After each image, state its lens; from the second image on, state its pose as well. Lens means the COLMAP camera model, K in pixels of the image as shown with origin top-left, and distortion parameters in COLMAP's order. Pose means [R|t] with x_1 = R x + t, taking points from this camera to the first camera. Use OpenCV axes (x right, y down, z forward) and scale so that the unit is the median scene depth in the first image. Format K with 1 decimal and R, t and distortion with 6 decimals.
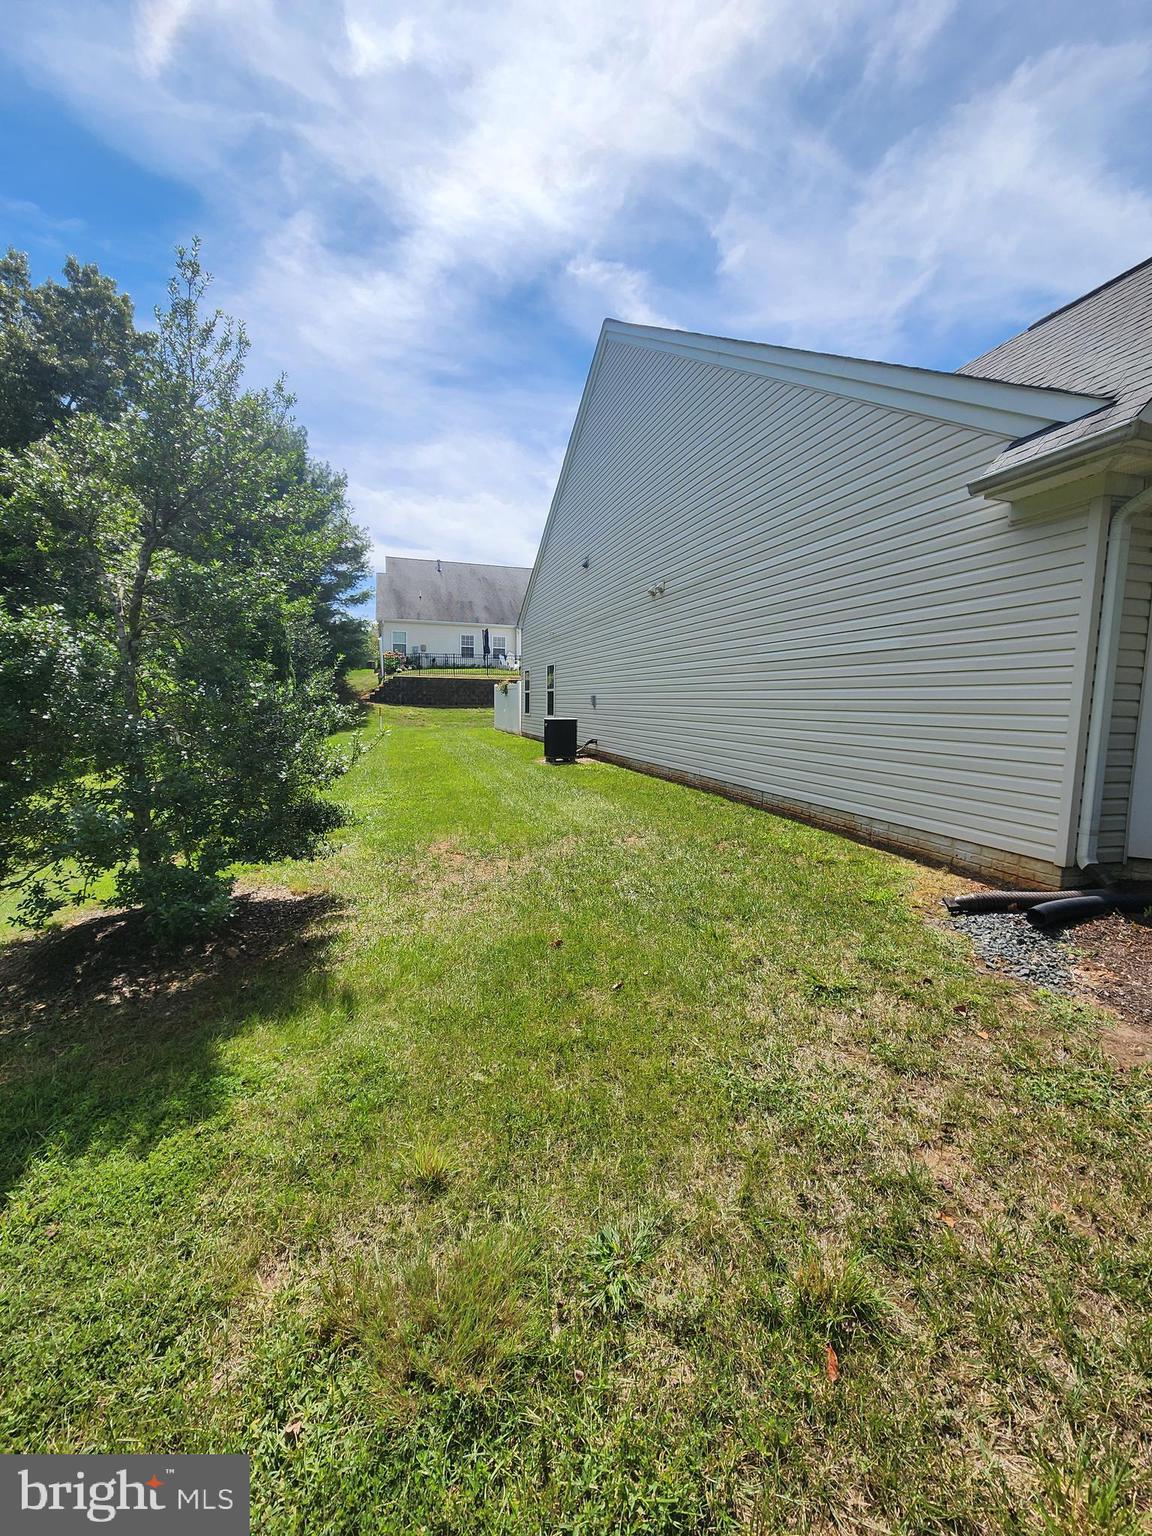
lens RADIAL K [[629.1, 0, 576.0], [0, 629.1, 768.0], [0, 0, 1]] dist [-0.000419, -0.000010]
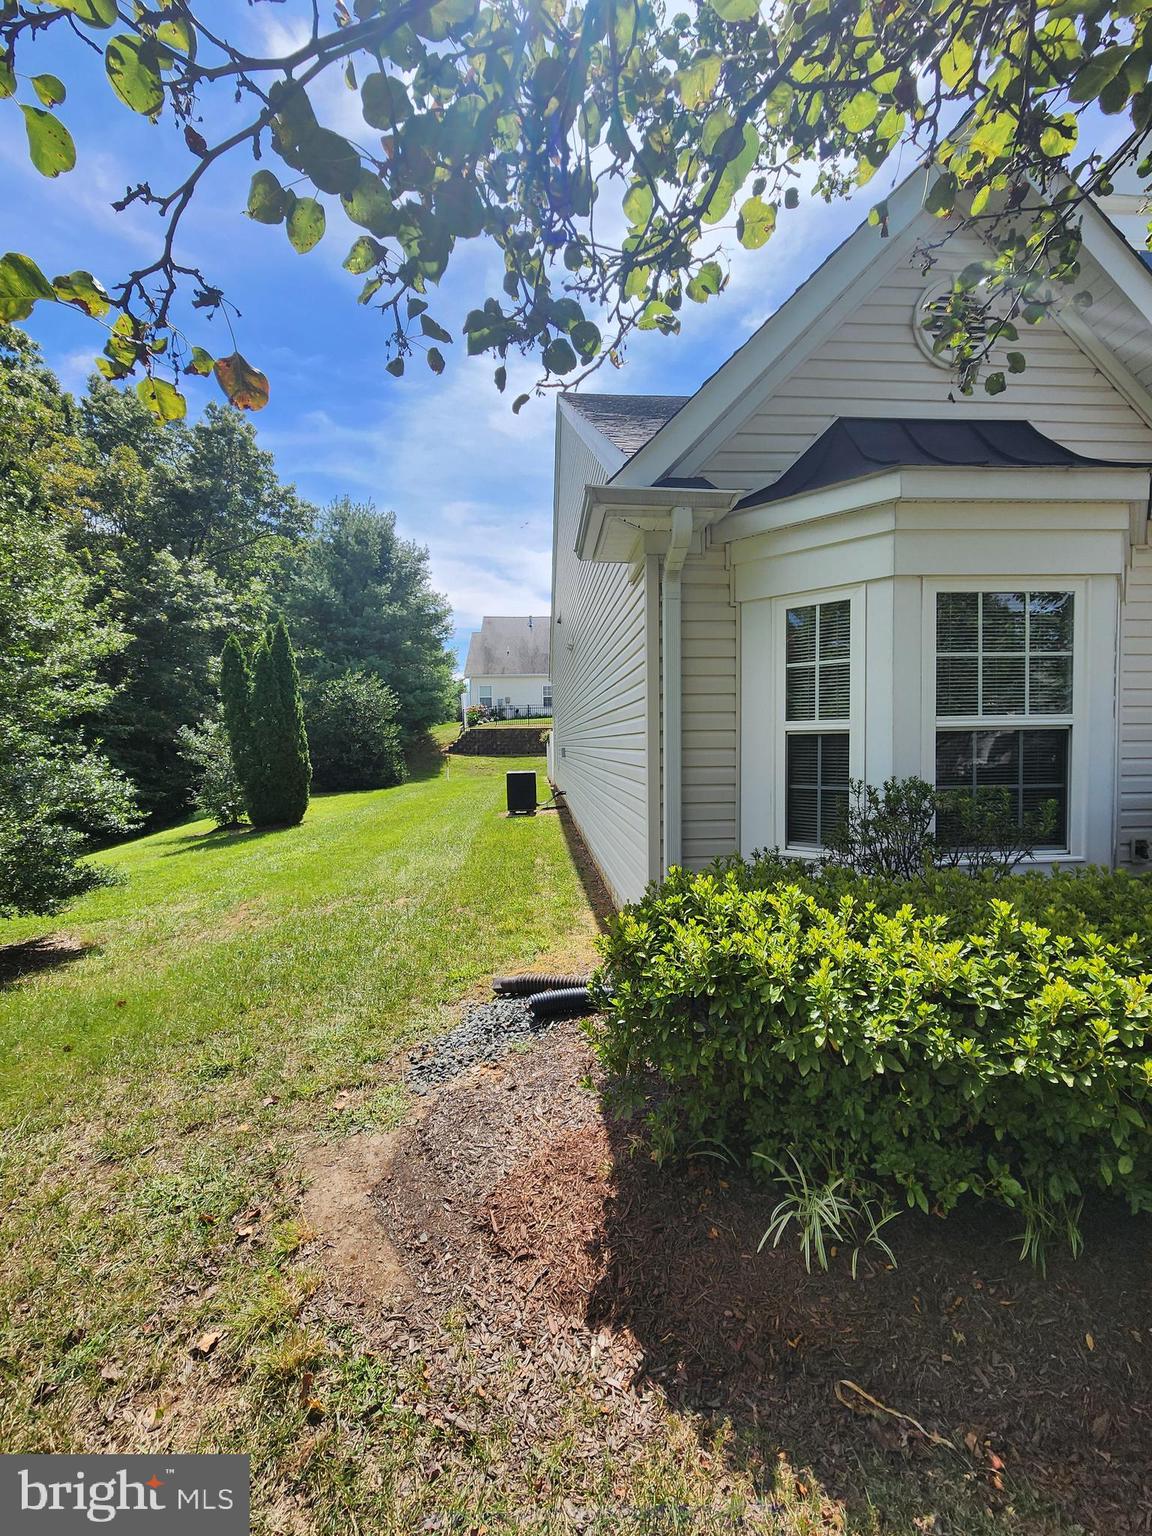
lens RADIAL K [[629.1, 0, 576.0], [0, 629.1, 768.0], [0, 0, 1]] dist [-0.000419, -0.000010]
pose [[0.974777, -0.023028, -0.221992, 1.155927], [0.008117, 0.997663, -0.067850, -0.058482], [0.223035, 0.064337, 0.972685, 0.092434]]
